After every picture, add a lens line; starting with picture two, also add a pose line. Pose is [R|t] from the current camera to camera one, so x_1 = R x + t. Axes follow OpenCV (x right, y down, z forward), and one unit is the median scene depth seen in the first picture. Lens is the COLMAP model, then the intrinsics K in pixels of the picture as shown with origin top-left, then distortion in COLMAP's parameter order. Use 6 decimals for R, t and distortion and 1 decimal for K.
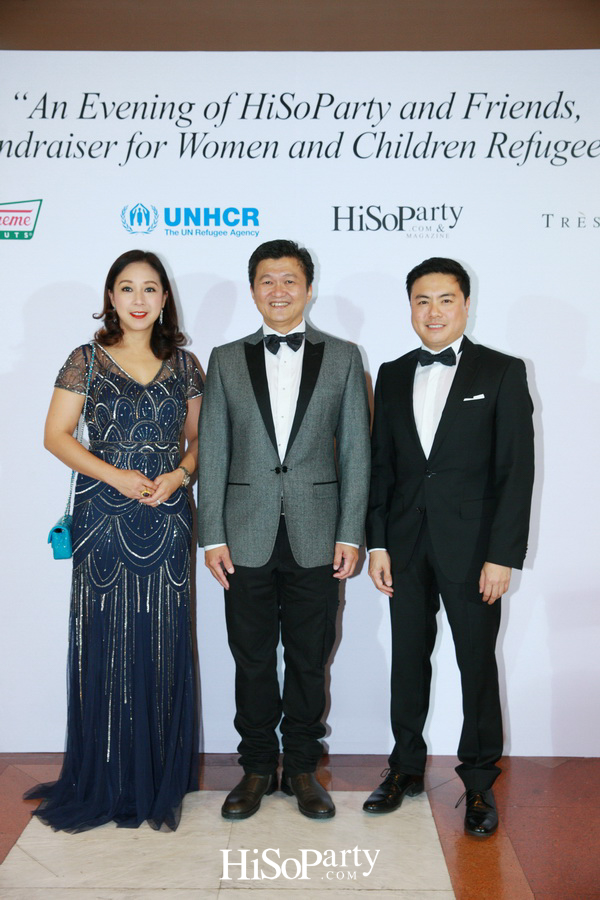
lens RADIAL K [[1034.7, 0, 296.8], [0, 1034.7, 454.7], [0, 0, 1]] dist [0.049402, 0.000000]
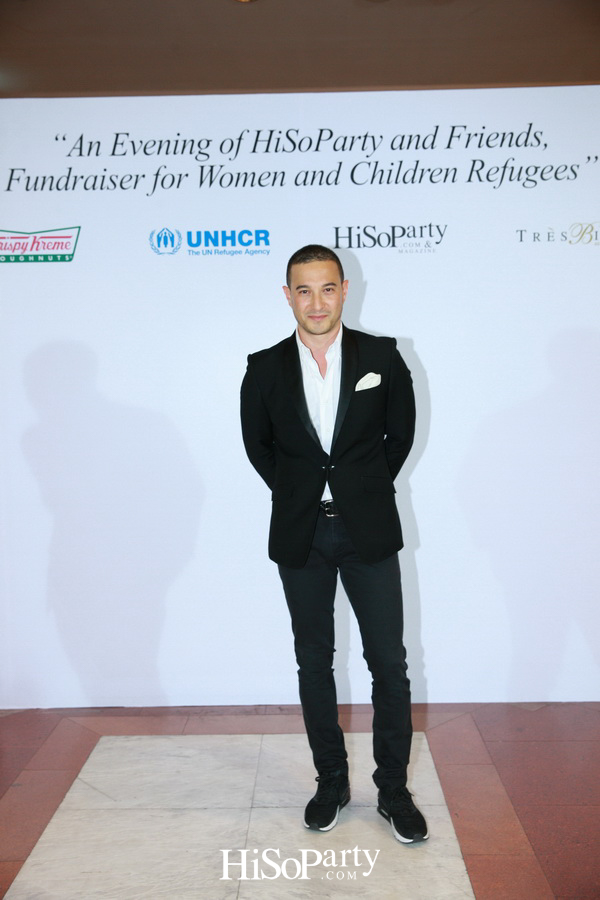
lens RADIAL K [[1034.7, 0, 298.3], [0, 1034.7, 448.7], [0, 0, 1]] dist [0.049402, 0.000000]
pose [[0.999784, -0.020459, -0.003766, -0.005165], [0.020513, 0.999680, 0.014799, -0.012237], [0.003462, -0.014873, 0.999883, -0.150798]]
